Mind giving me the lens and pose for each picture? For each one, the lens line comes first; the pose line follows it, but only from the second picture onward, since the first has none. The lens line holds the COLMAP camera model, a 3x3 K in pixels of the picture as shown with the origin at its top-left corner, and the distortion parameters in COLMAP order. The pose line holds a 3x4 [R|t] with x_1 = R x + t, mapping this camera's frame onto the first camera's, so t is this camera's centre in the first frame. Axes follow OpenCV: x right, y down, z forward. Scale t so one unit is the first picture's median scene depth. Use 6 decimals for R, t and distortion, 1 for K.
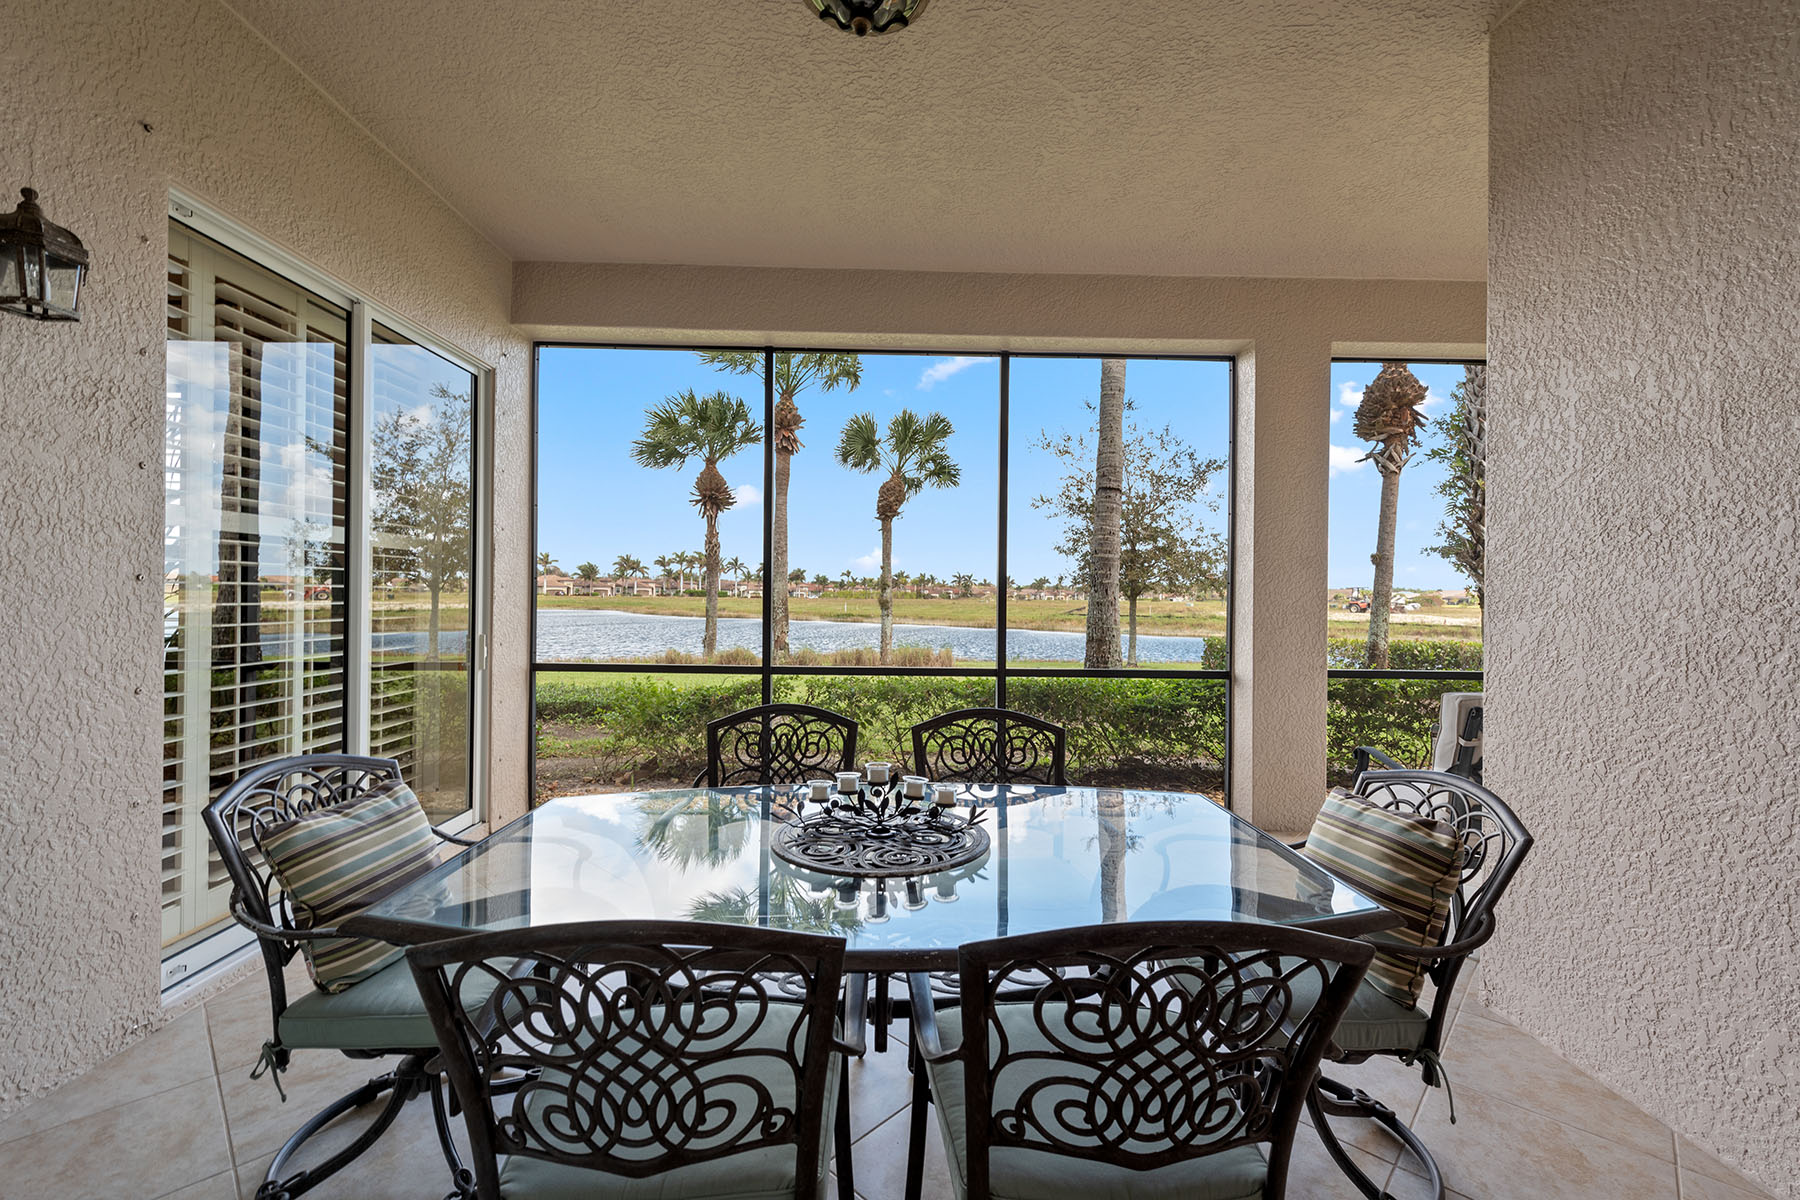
lens RADIAL K [[746.9, 0, 910.5], [0, 746.9, 599.1], [0, 0, 1]] dist [-0.001983, -0.000044]
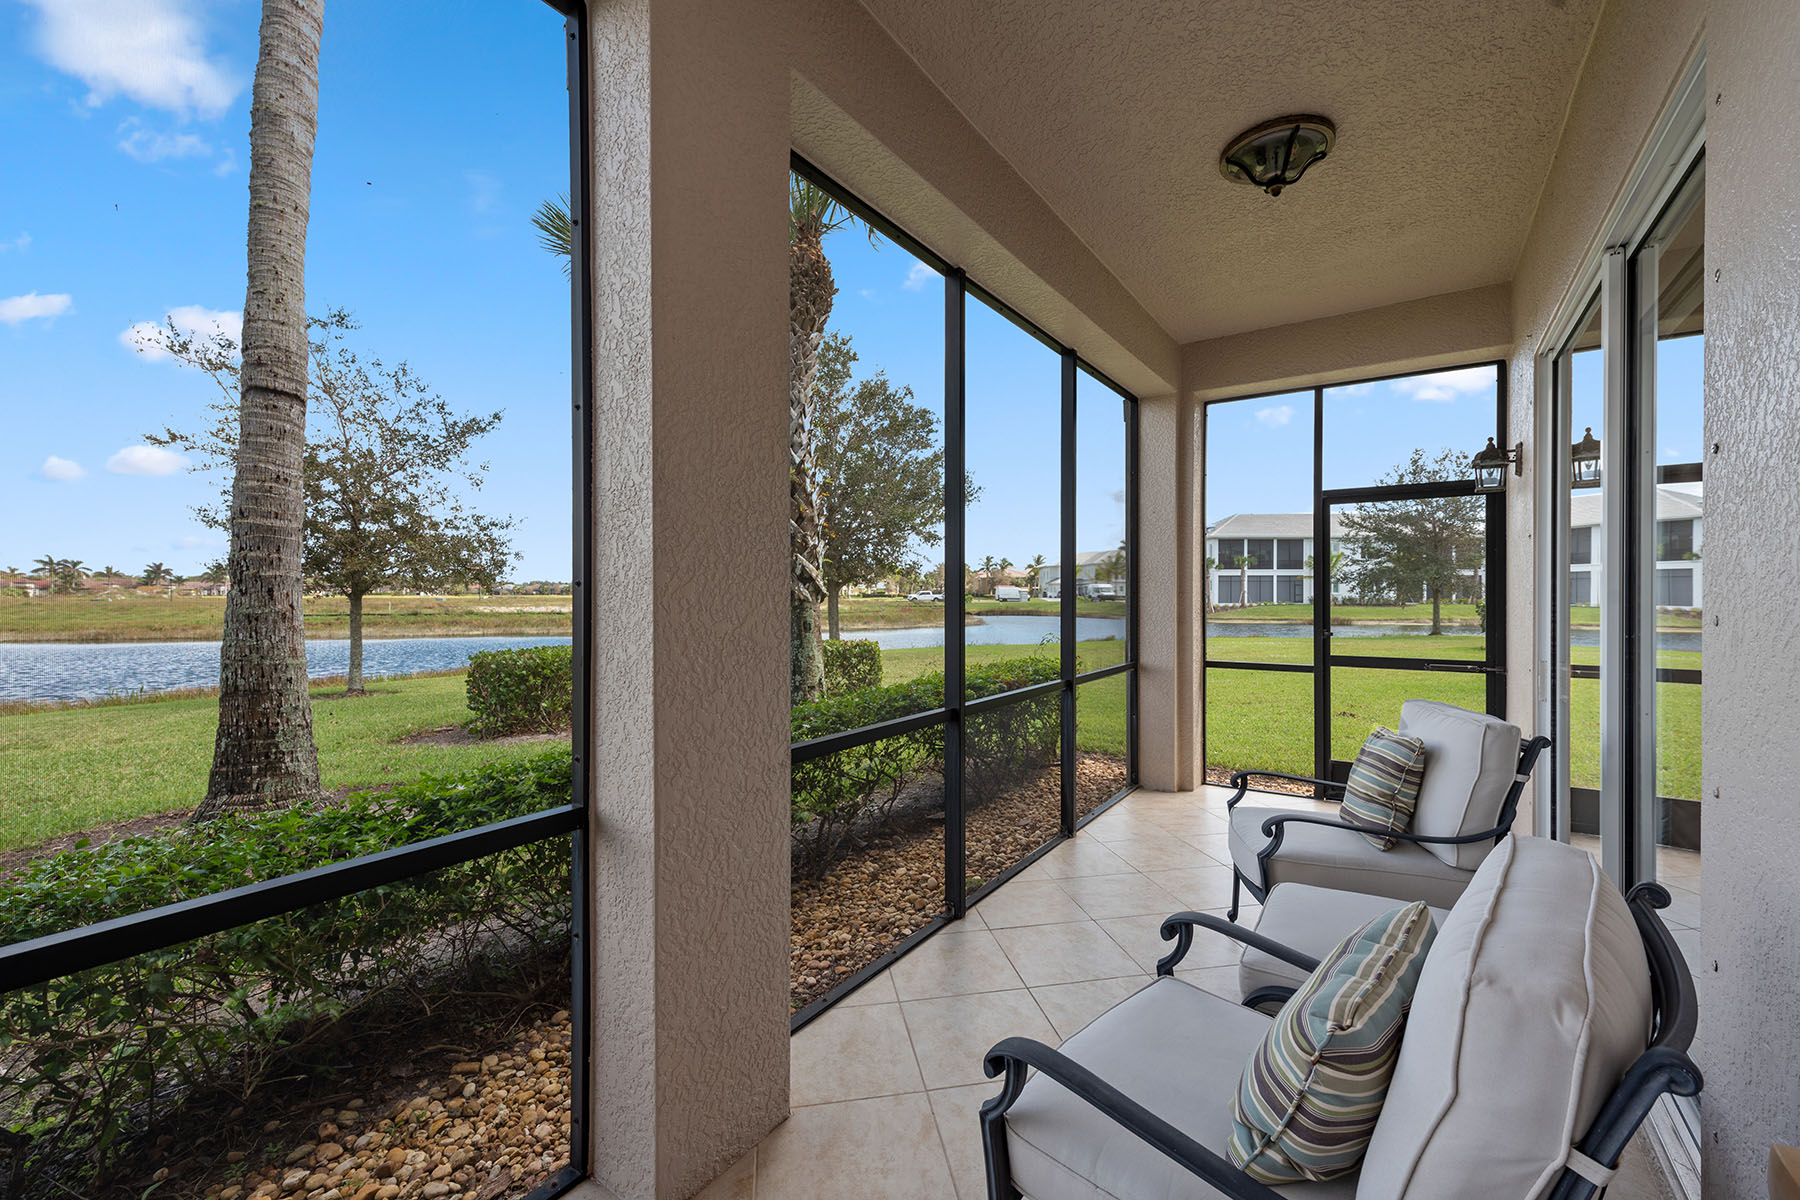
lens RADIAL K [[737.0, 0, 901.1], [0, 737.0, 600.4], [0, 0, 1]] dist [0.006659, -0.001207]
pose [[0.609049, -0.020045, 0.792880, 0.056524], [0.010210, 0.999796, 0.017433, -0.005013], [-0.793067, -0.002523, 0.609129, 0.161508]]
